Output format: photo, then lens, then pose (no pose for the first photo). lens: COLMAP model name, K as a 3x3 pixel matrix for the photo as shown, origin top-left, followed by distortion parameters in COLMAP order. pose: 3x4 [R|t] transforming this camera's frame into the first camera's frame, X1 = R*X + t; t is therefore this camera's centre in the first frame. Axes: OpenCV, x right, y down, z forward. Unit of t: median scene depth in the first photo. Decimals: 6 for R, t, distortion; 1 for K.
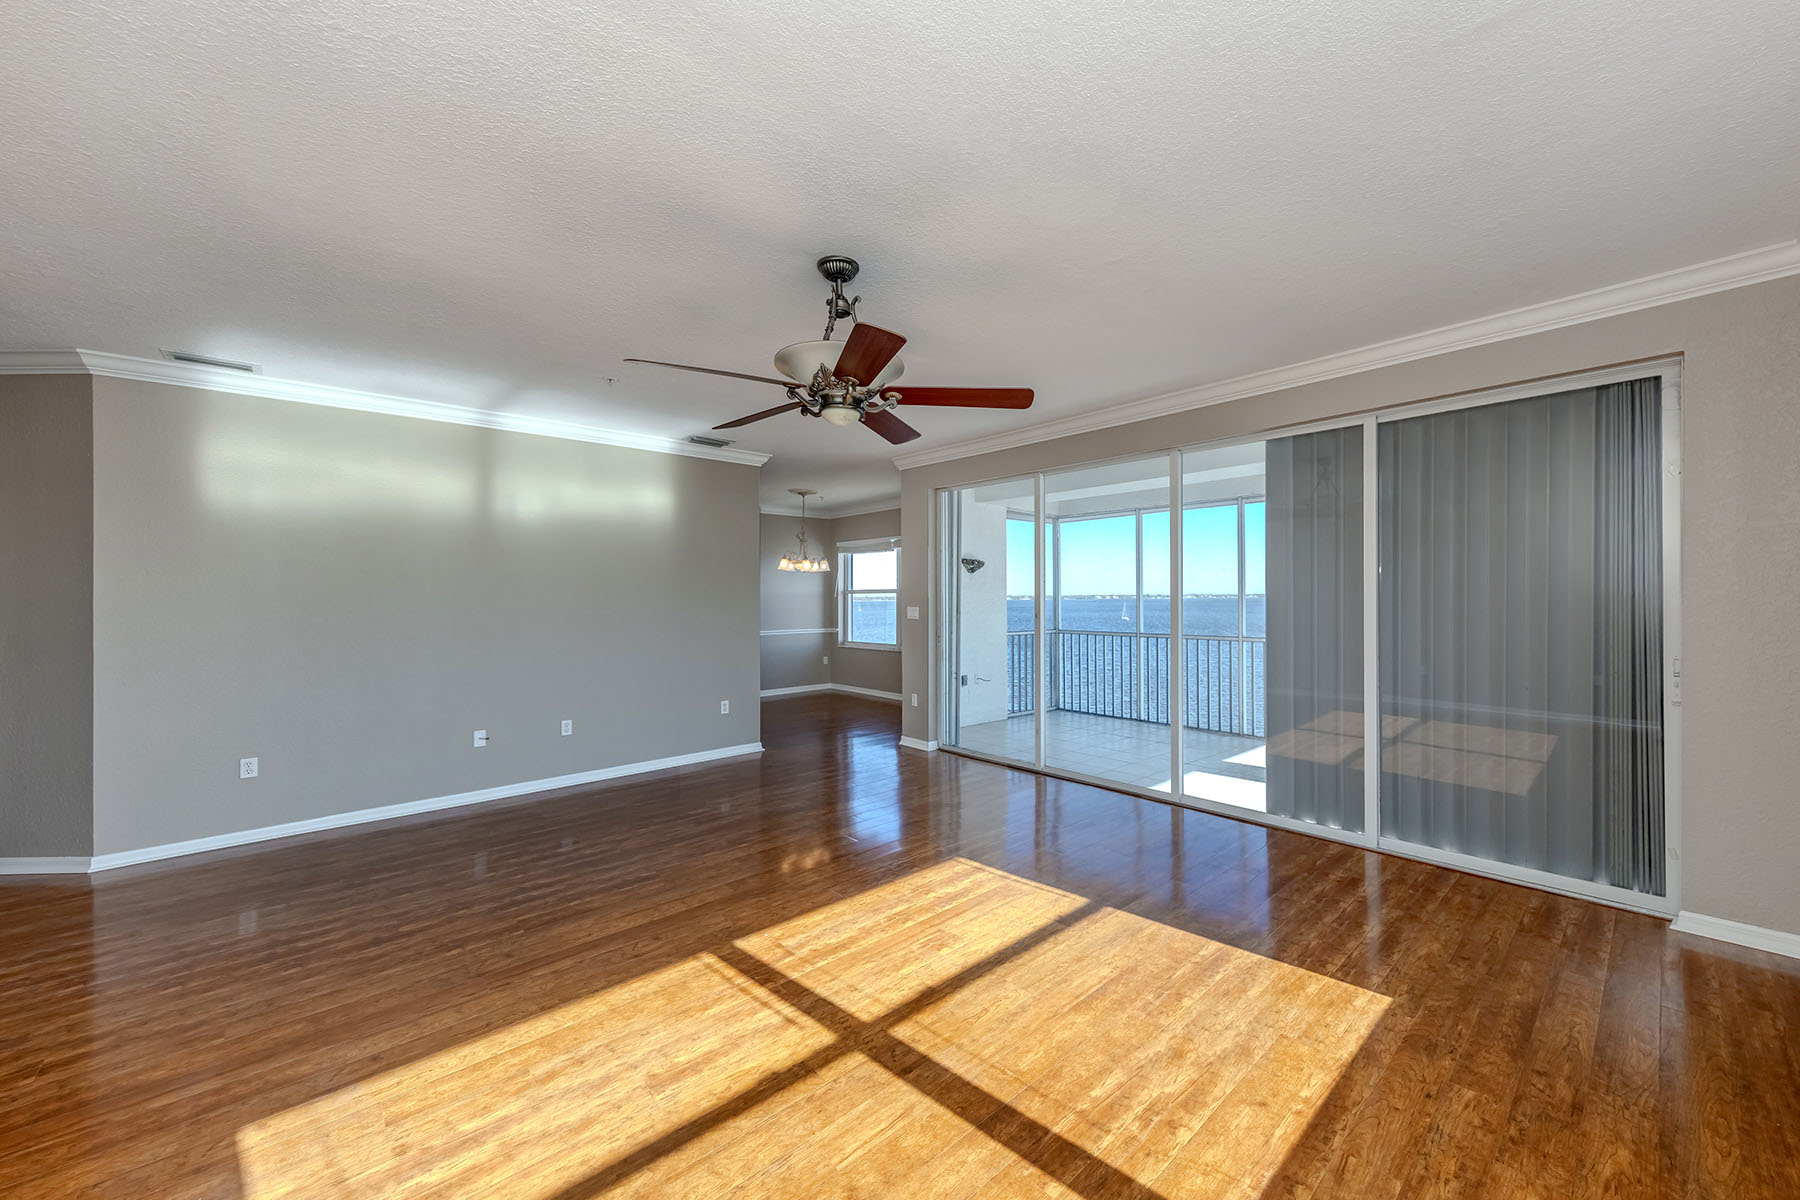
lens RADIAL K [[680.6, 0, 978.7], [0, 680.6, 598.0], [0, 0, 1]] dist [0.011336, -0.000234]
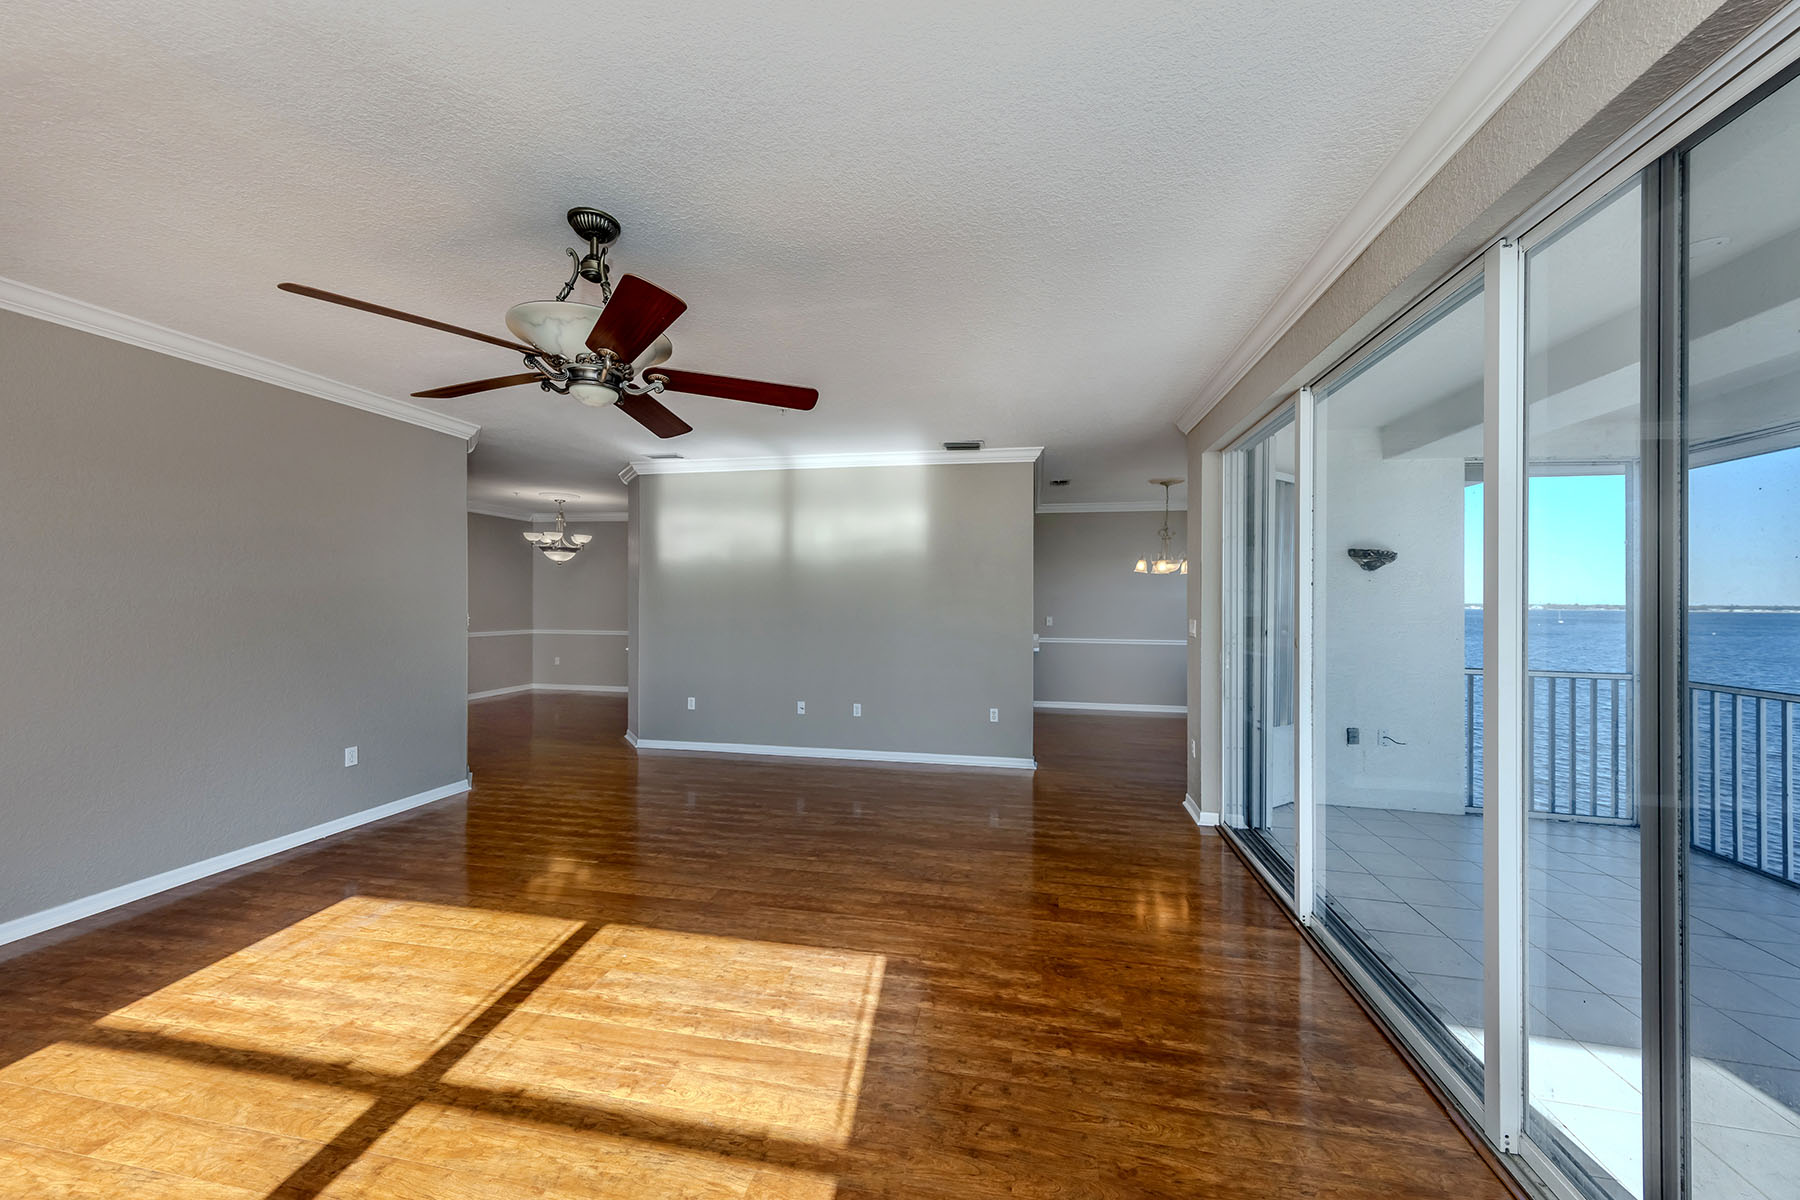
lens RADIAL K [[632.4, 0, 910.1], [0, 632.4, 601.0], [0, 0, 1]] dist [0.008515, -0.000044]
pose [[0.561121, 0.011834, -0.827649, 0.615466], [-0.011386, 0.999914, 0.006577, -0.014207], [0.827655, 0.005733, 0.561208, 0.789232]]
